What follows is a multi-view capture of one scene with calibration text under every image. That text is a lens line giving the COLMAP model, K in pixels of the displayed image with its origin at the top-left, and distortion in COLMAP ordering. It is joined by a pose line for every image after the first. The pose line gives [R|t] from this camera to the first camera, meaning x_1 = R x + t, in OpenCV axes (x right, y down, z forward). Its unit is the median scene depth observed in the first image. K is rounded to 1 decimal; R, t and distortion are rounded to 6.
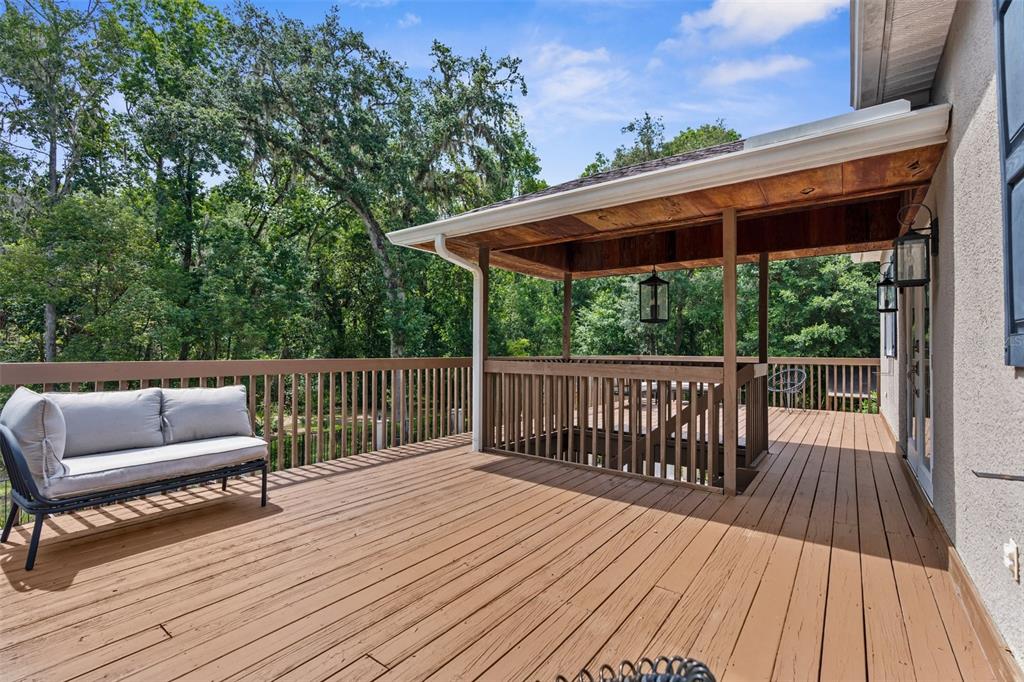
lens RADIAL K [[458.8, 0, 512.0], [0, 458.8, 341.0], [0, 0, 1]] dist [-0.000817, 0.000693]
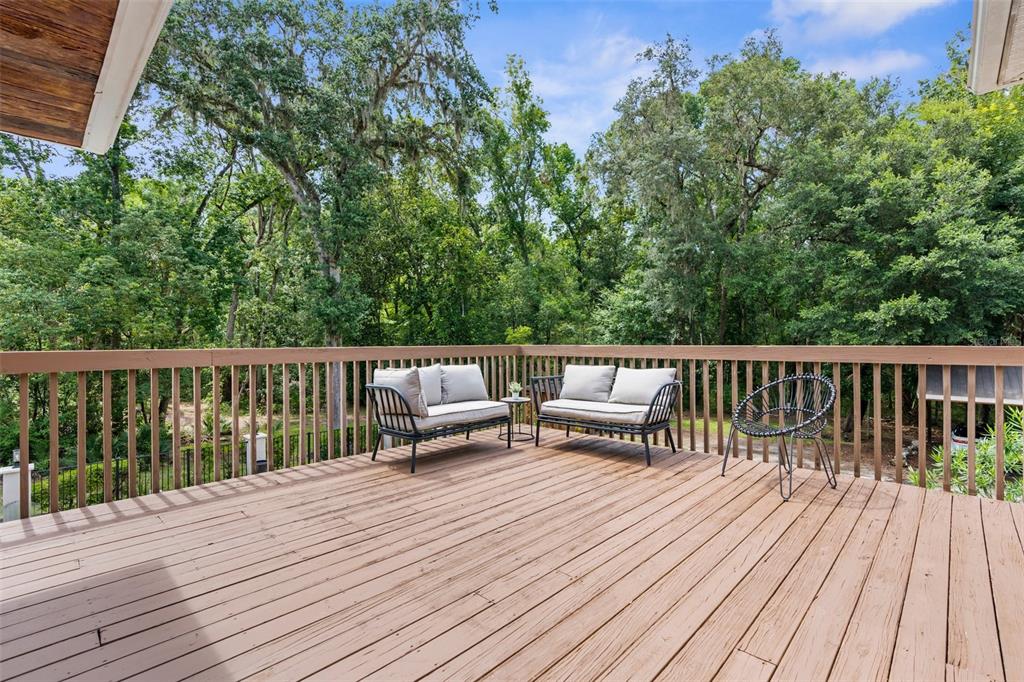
lens RADIAL K [[466.5, 0, 499.6], [0, 466.5, 344.9], [0, 0, 1]] dist [-0.008466, -0.000015]
pose [[0.990589, -0.012878, -0.136266, 0.451677], [0.016896, 0.999455, 0.028371, 0.025428], [0.135826, -0.030406, 0.990266, 0.645095]]
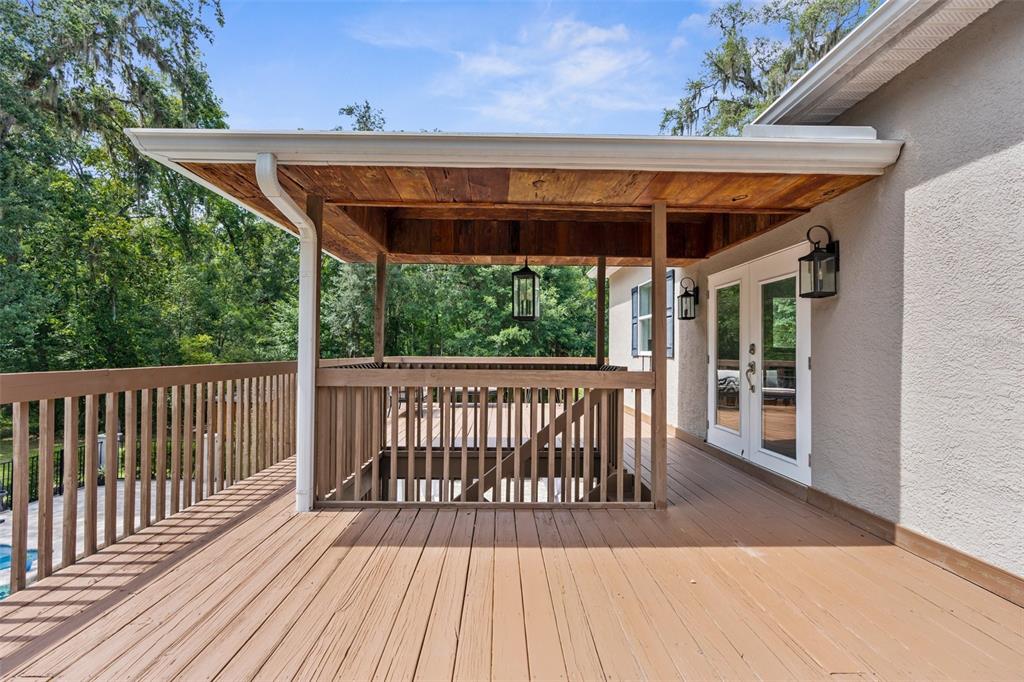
lens RADIAL K [[458.8, 0, 512.0], [0, 458.8, 341.0], [0, 0, 1]] dist [-0.000817, 0.000693]
pose [[0.792354, 0.010092, 0.609978, -0.161197], [-0.012158, 0.999926, -0.000751, -0.000099], [-0.609940, -0.006821, 0.792418, 0.211854]]
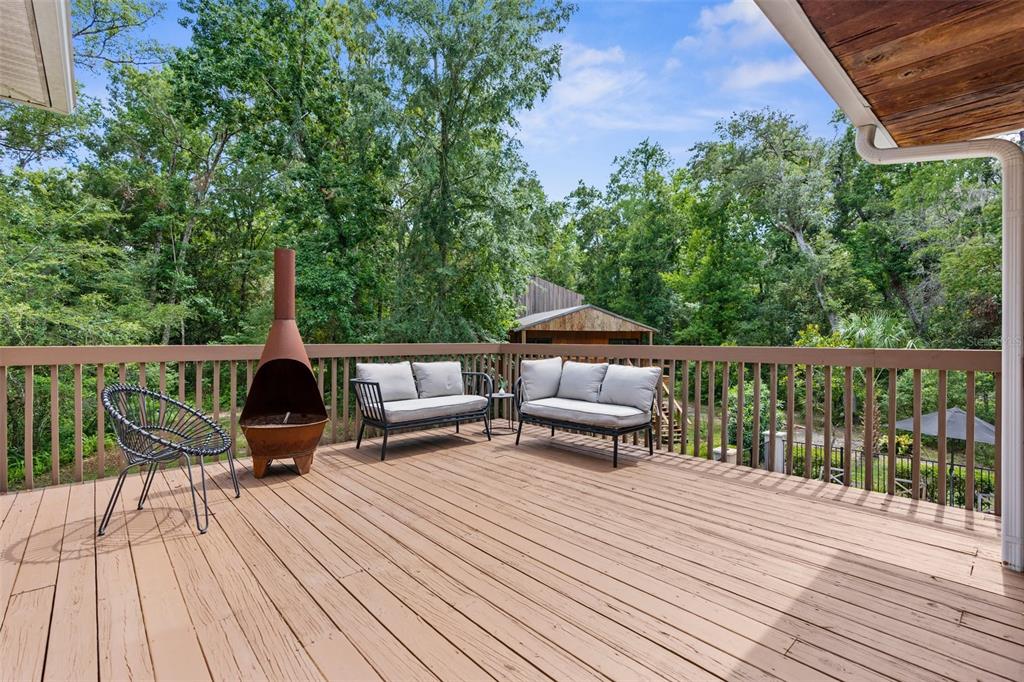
lens RADIAL K [[458.8, 0, 512.0], [0, 458.8, 341.0], [0, 0, 1]] dist [-0.000817, 0.000693]
pose [[-0.191908, -0.005254, -0.981399, 0.296307], [0.018774, 0.999783, -0.009023, 0.015175], [0.981233, -0.020157, -0.191768, 0.418479]]
